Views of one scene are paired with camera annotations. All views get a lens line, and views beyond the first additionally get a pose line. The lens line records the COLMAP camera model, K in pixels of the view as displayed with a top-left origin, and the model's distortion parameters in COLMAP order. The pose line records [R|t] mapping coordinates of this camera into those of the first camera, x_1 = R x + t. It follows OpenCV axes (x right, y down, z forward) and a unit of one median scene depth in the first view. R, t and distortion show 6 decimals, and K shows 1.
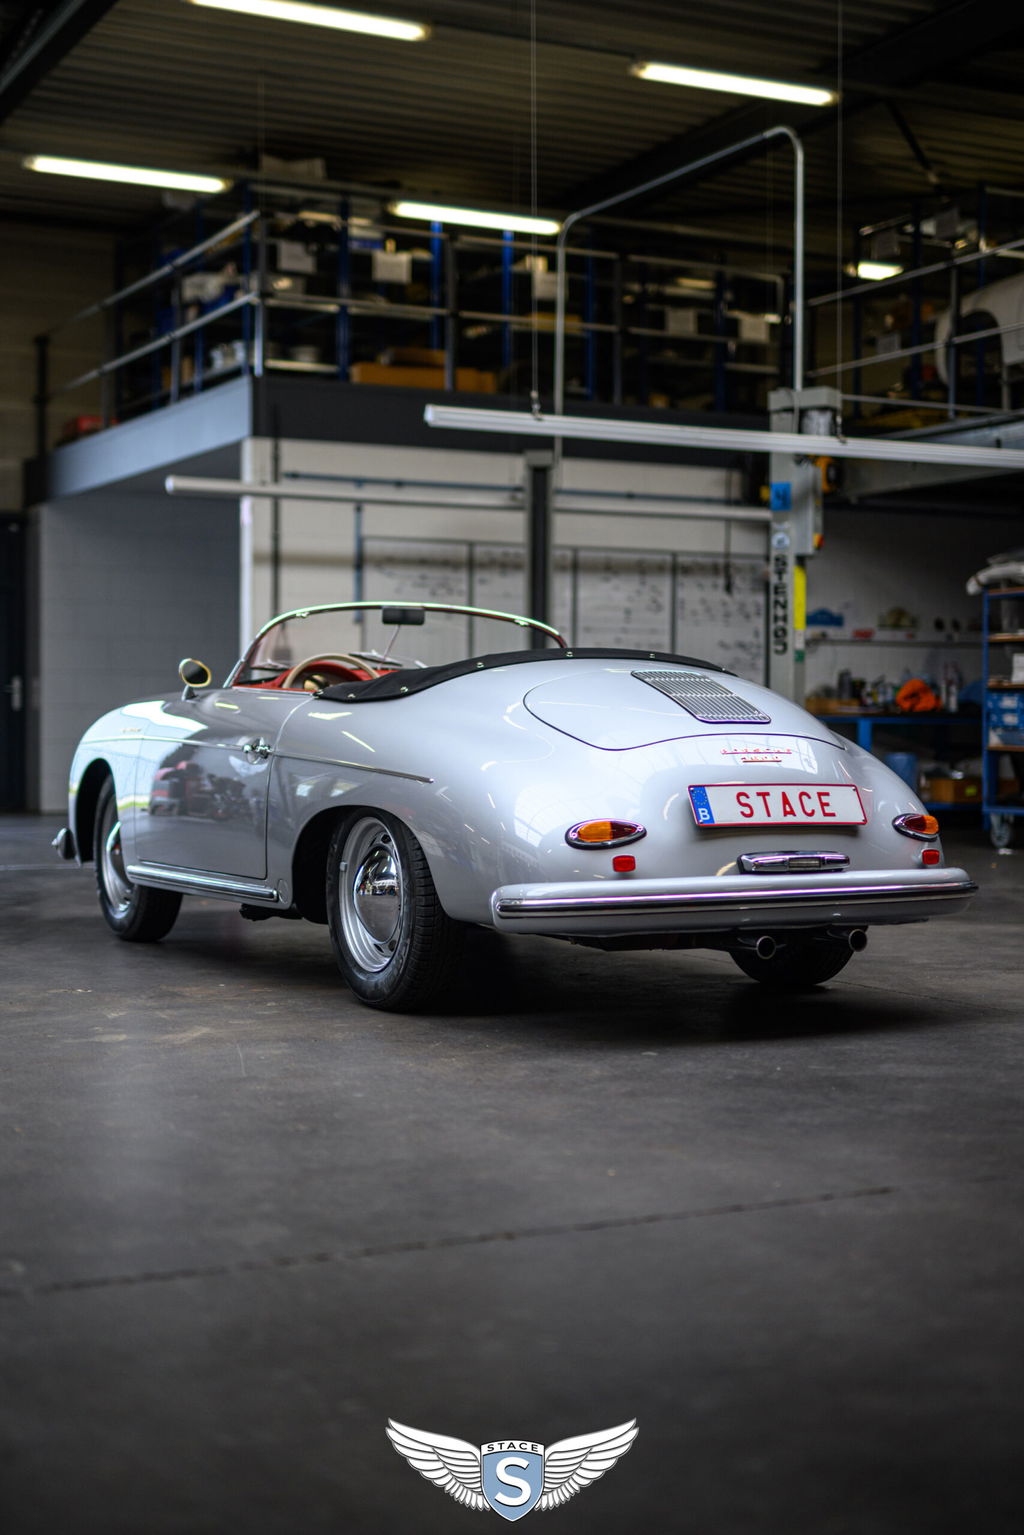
lens RADIAL K [[2141.3, 0, 512.0], [0, 2141.3, 767.5], [0, 0, 1]] dist [-0.032281, -0.055497]
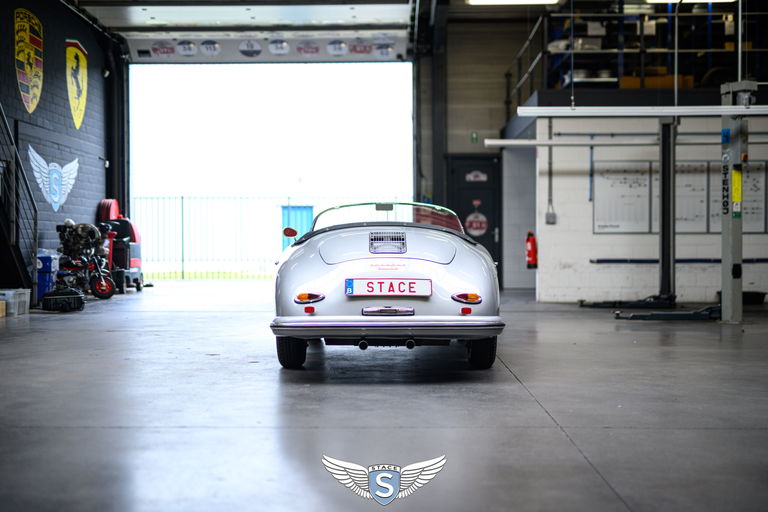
lens RADIAL K [[1040.6, 0, 384.0], [0, 1040.6, 256.0], [0, 0, 1]] dist [0.008291, -0.003294]
pose [[0.881464, -0.001921, -0.472248, 0.305380], [-0.003123, 0.999946, -0.009896, -0.002821], [0.472241, 0.010198, 0.881410, -0.016575]]
